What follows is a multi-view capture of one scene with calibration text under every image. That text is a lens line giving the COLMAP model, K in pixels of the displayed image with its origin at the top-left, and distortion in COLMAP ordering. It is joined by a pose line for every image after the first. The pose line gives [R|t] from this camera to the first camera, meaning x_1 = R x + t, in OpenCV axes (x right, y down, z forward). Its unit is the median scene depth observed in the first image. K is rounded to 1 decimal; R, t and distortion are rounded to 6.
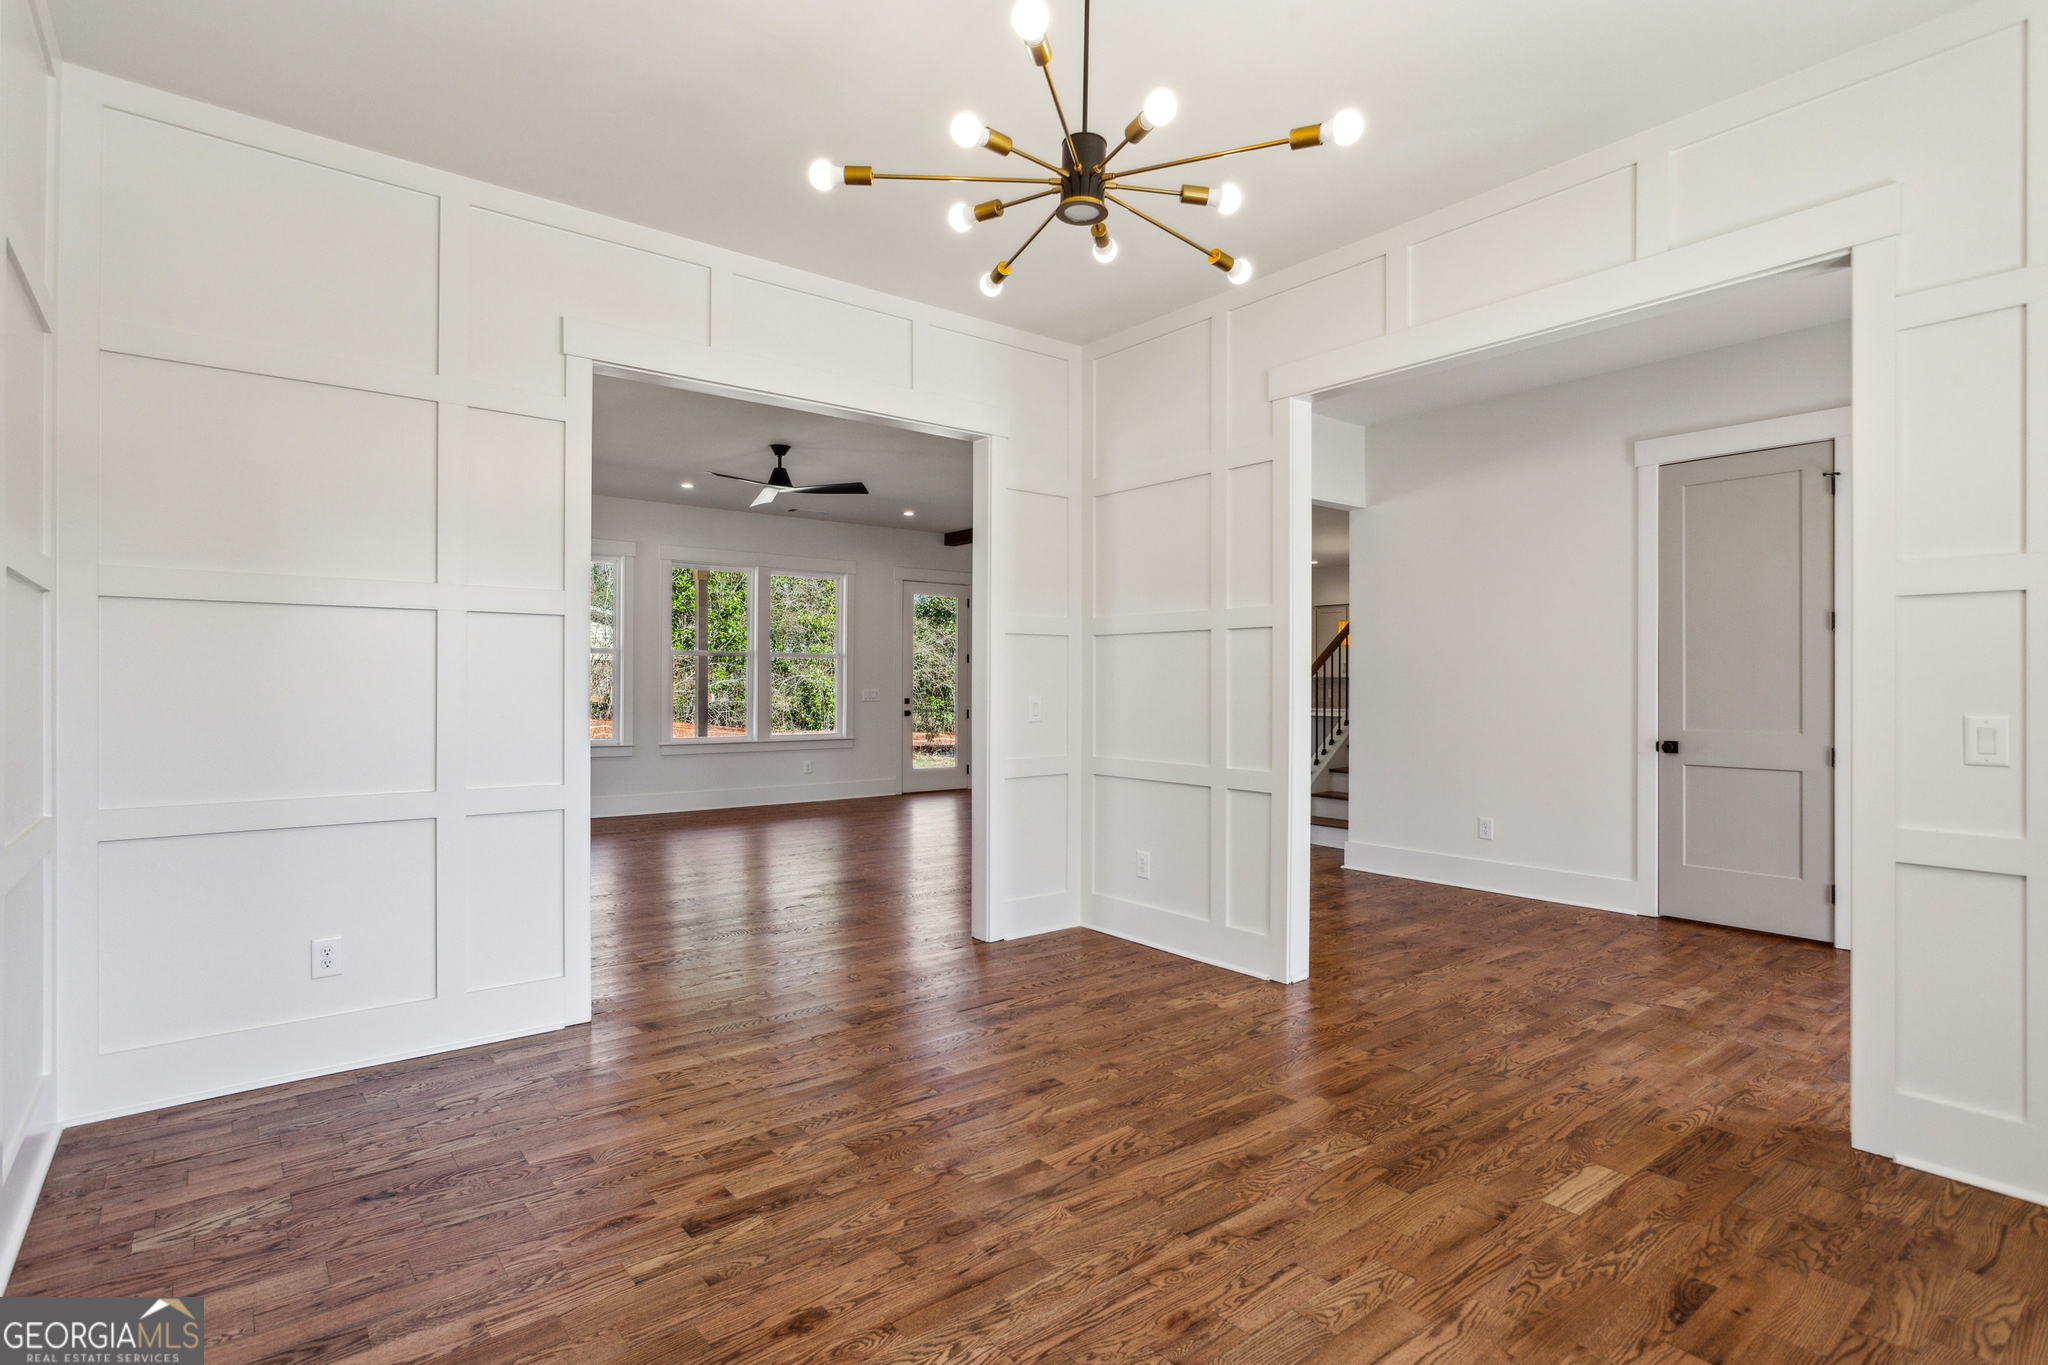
lens RADIAL K [[1016.0, 0, 1024.0], [0, 1016.0, 682.5], [0, 0, 1]] dist [-0.001716, 0.000017]
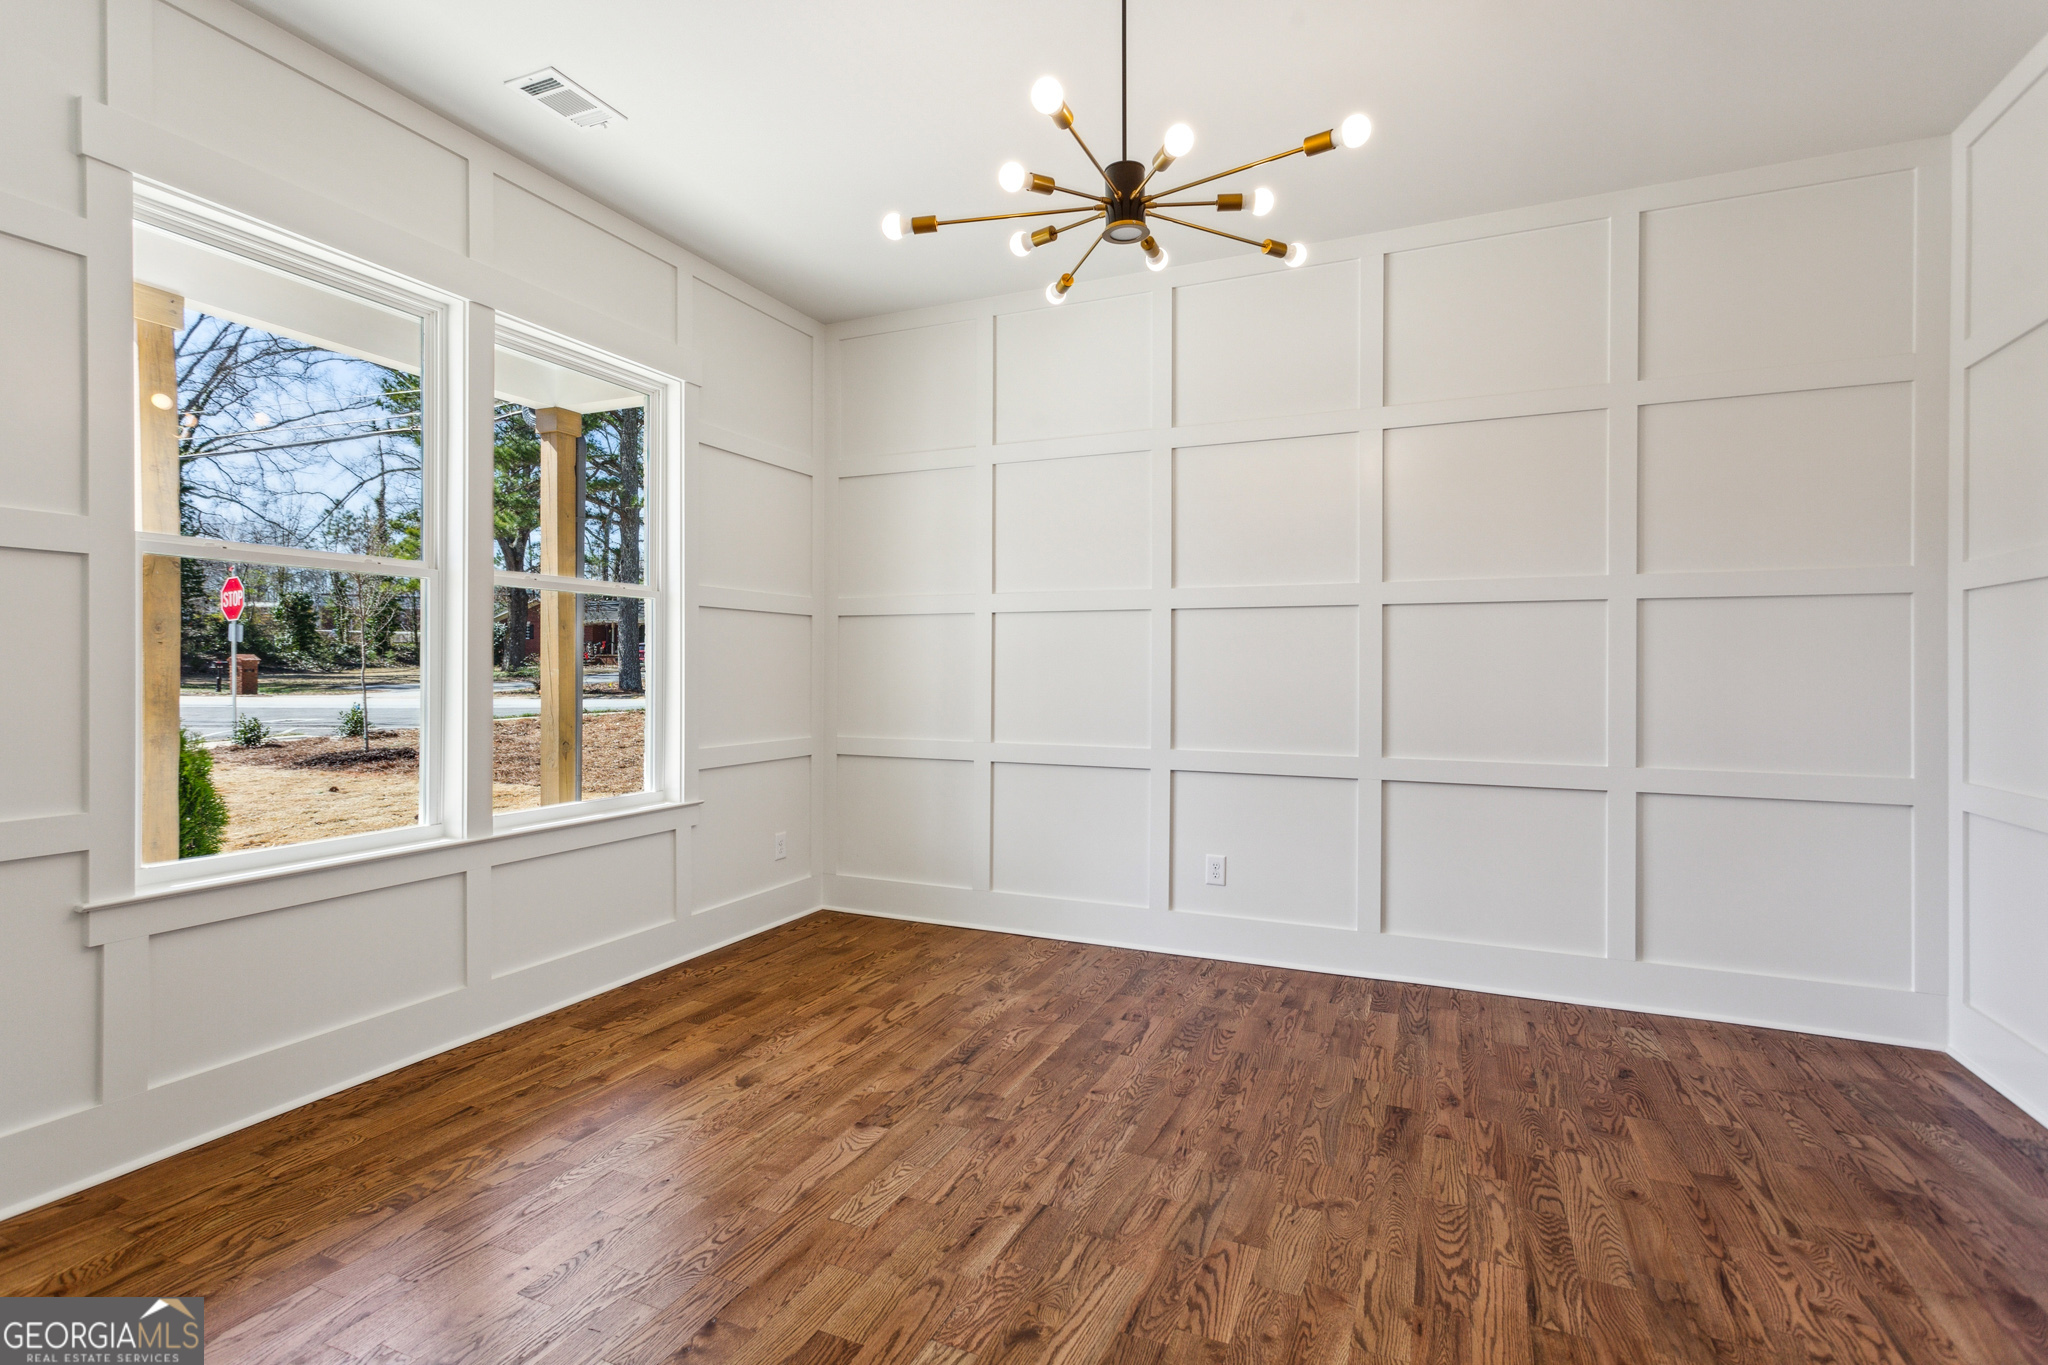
lens RADIAL K [[984.0, 0, 1018.1], [0, 984.0, 661.7], [0, 0, 1]] dist [0.000382, 0.000596]
pose [[-0.890435, -0.010262, -0.454995, 0.617707], [-0.006888, 0.999935, -0.009074, 0.012066], [0.455058, -0.004946, -0.890448, 1.814201]]
